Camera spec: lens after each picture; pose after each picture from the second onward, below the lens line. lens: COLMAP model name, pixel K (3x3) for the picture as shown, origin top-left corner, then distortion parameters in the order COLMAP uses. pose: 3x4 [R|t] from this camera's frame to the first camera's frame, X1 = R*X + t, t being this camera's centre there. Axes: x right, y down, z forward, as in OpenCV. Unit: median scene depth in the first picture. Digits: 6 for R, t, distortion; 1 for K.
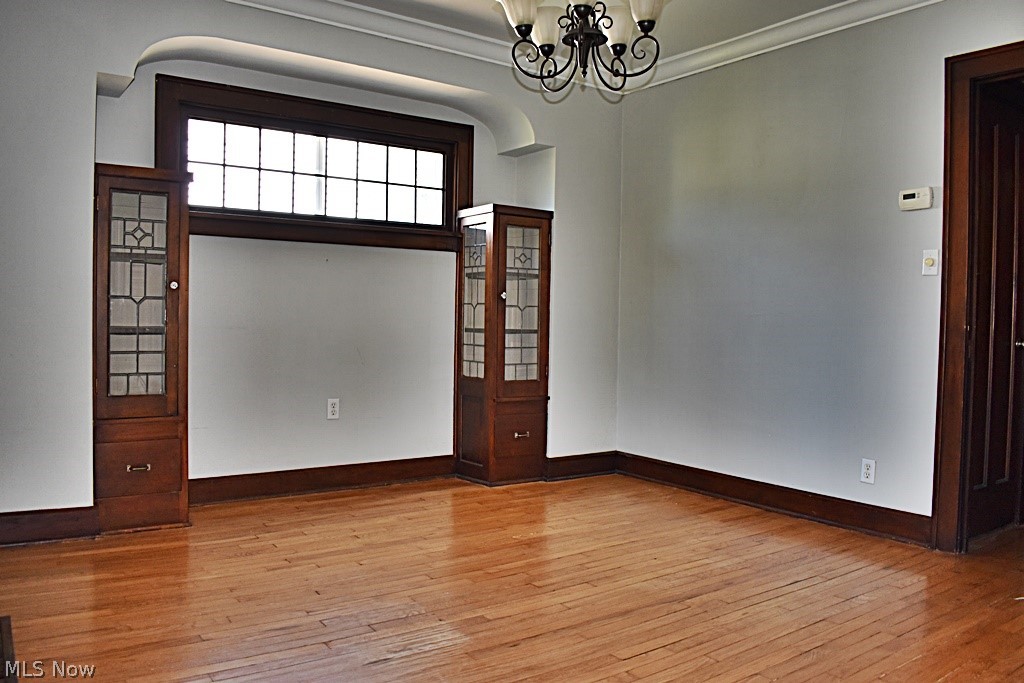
lens RADIAL K [[797.1, 0, 504.8], [0, 797.1, 345.3], [0, 0, 1]] dist [-0.097416, 0.018776]
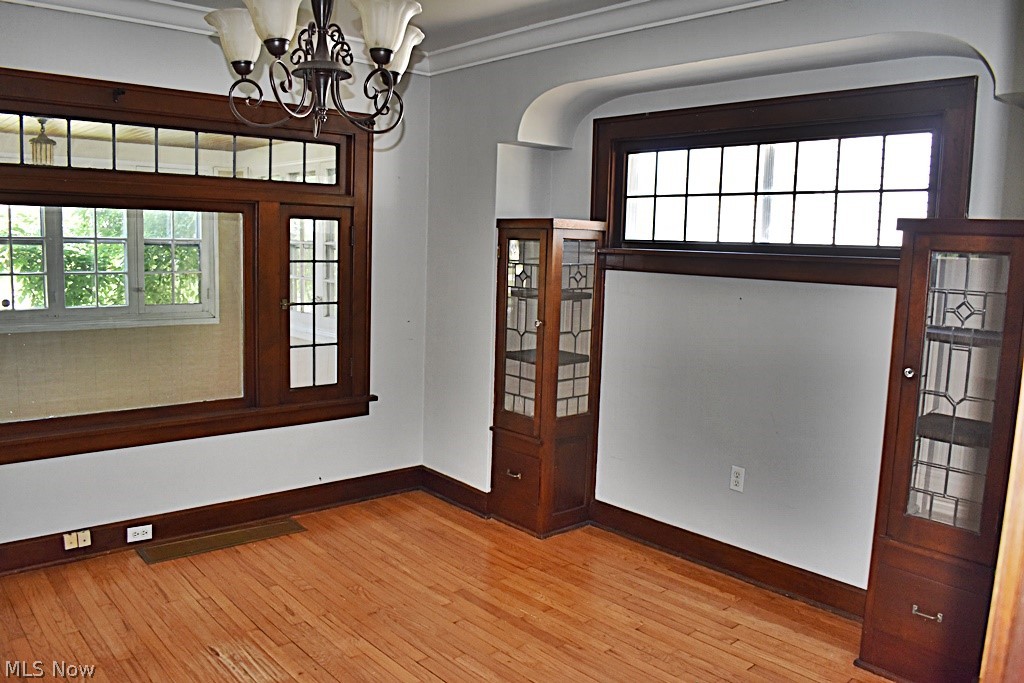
lens RADIAL K [[797.1, 0, 511.5], [0, 797.1, 344.3], [0, 0, 1]] dist [-0.097416, 0.018776]
pose [[0.115152, 0.112506, -0.986956, 0.686287], [-0.064276, 0.992327, 0.105619, -0.162544], [0.991266, 0.051275, 0.121499, 0.825767]]
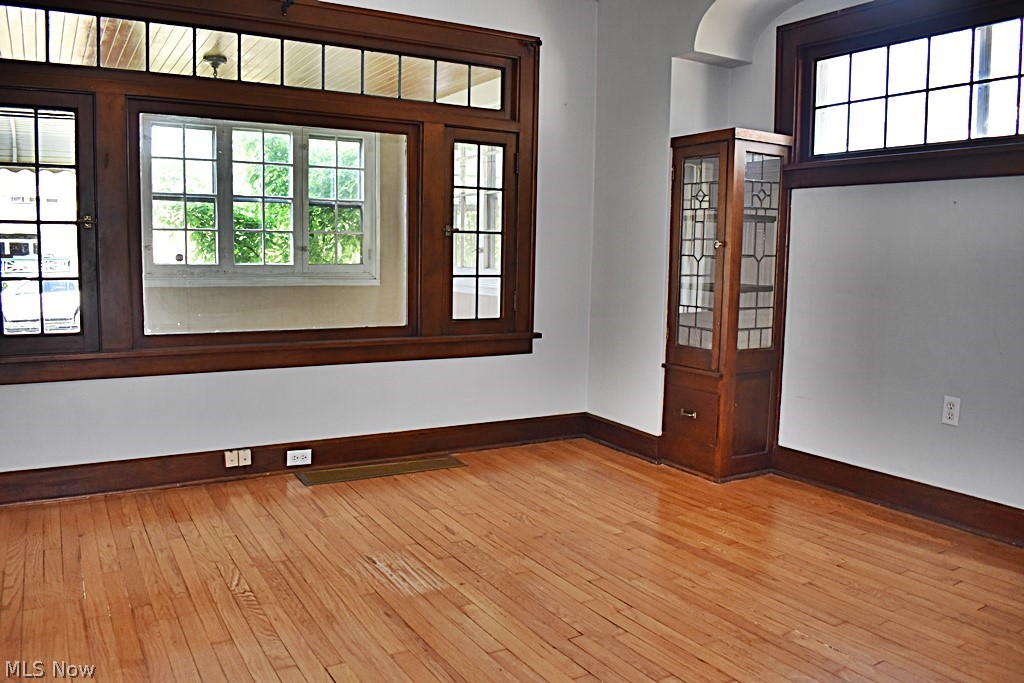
lens RADIAL K [[797.1, 0, 511.8], [0, 797.1, 345.3], [0, 0, 1]] dist [-0.097416, 0.018776]
pose [[-0.071653, 0.095400, -0.992857, 0.625401], [-0.054390, 0.993561, 0.099393, -0.033274], [0.995946, 0.061124, -0.066003, 0.808144]]
